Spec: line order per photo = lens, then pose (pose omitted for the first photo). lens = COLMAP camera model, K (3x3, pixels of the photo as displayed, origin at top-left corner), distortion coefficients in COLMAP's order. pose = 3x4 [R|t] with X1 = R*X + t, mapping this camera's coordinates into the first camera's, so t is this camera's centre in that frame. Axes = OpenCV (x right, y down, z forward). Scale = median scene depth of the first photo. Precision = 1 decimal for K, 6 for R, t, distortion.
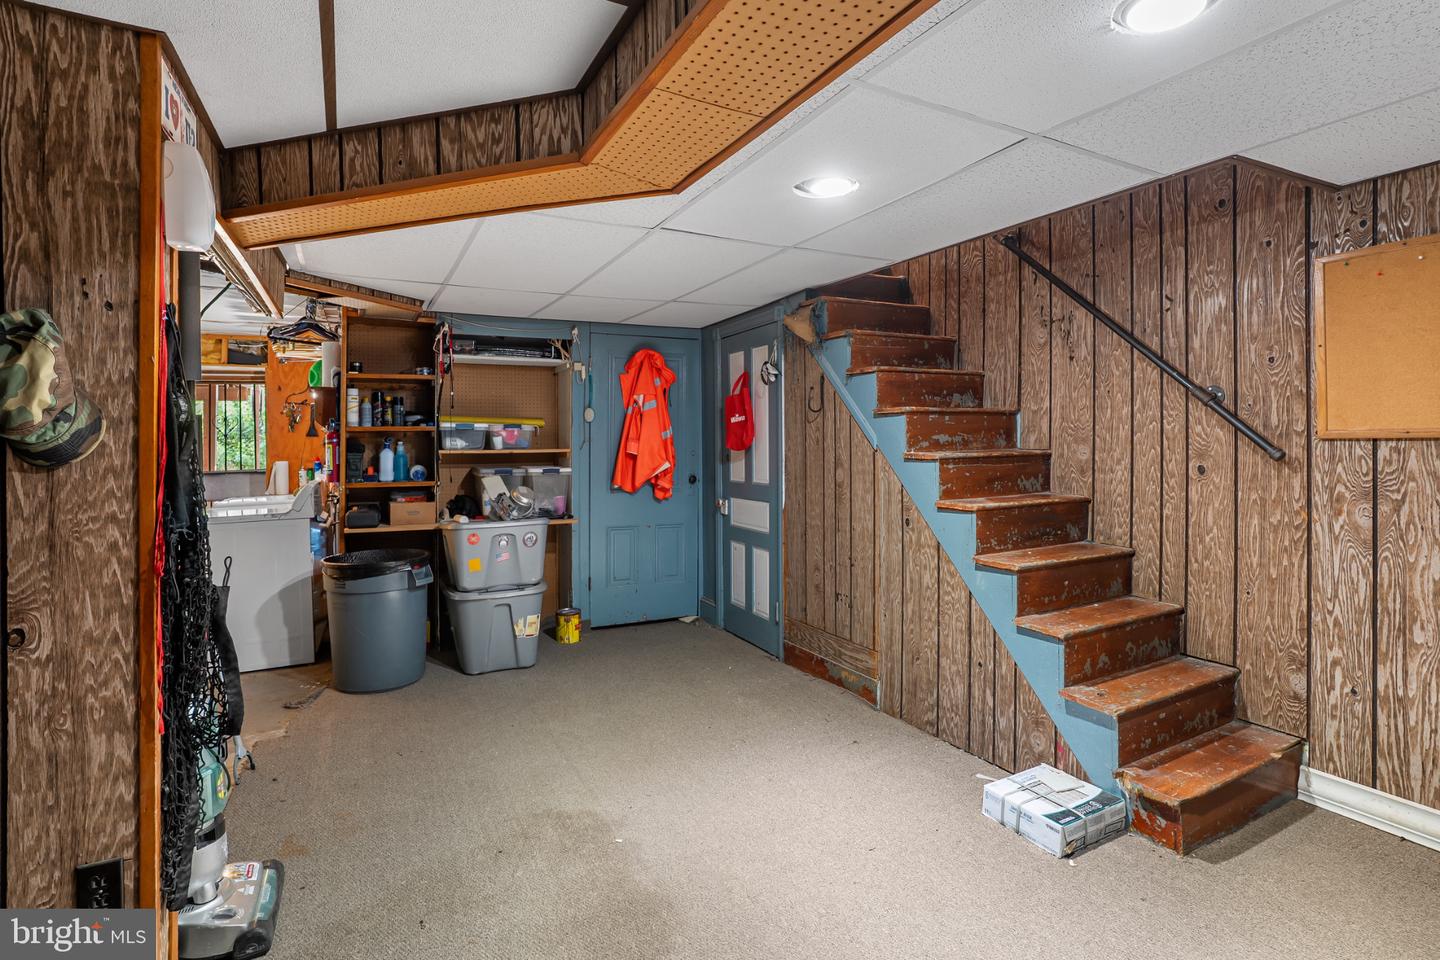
lens RADIAL K [[712.2, 0, 709.8], [0, 712.2, 446.1], [0, 0, 1]] dist [-0.018839, 0.007798]
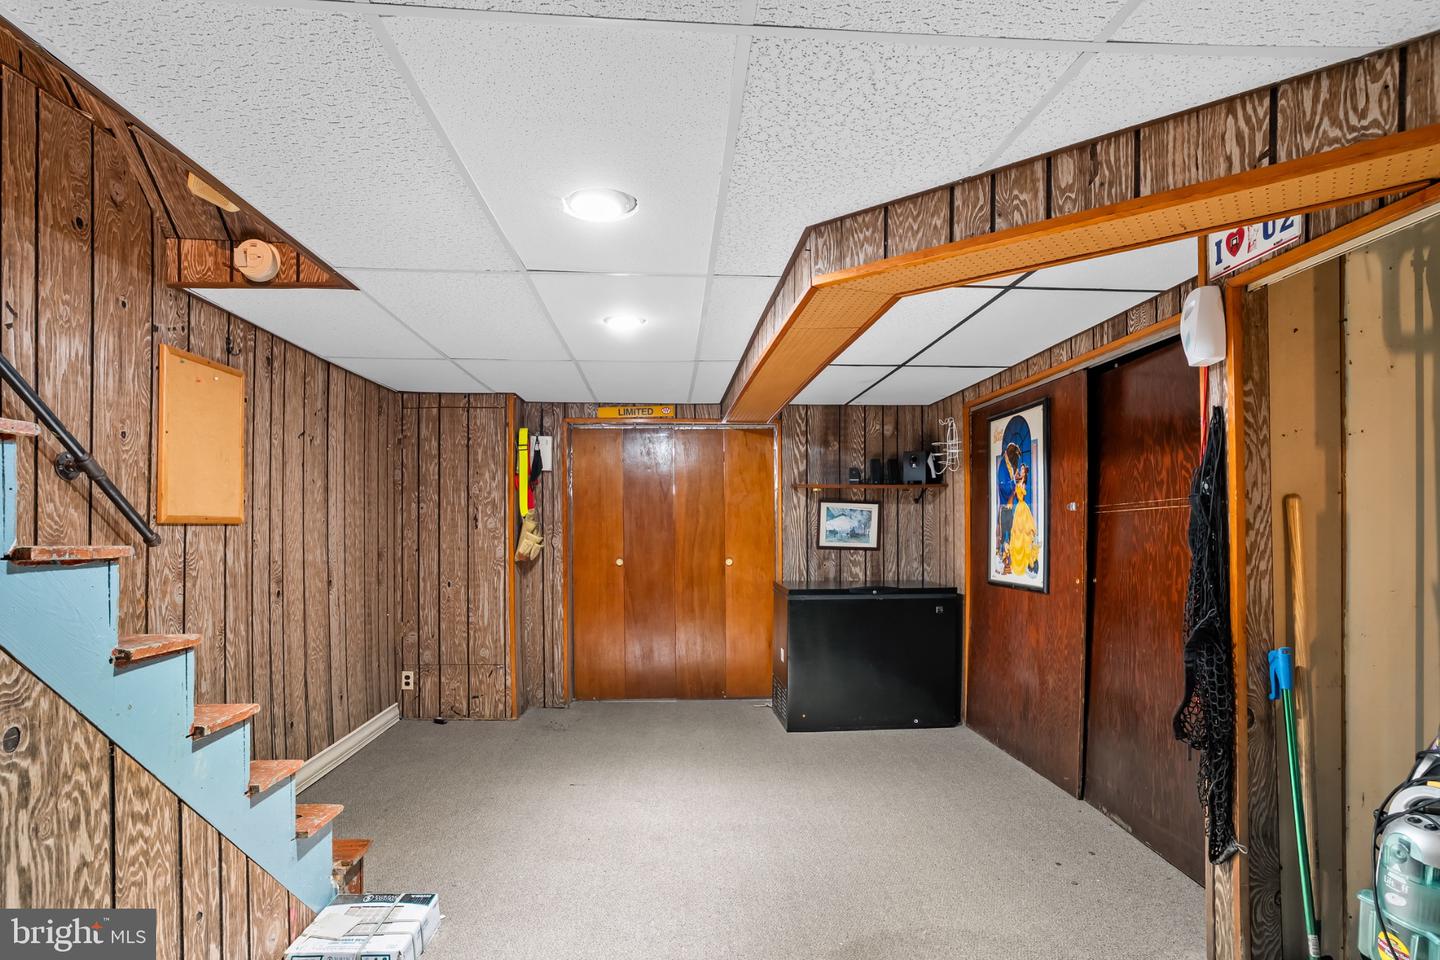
lens RADIAL K [[712.2, 0, 719.5], [0, 712.2, 528.5], [0, 0, 1]] dist [-0.018839, 0.007798]
pose [[-0.918679, 0.007669, 0.394931, -0.257703], [0.008816, 0.999961, 0.001090, 0.002910], [-0.394908, 0.004483, -0.918710, 1.551039]]
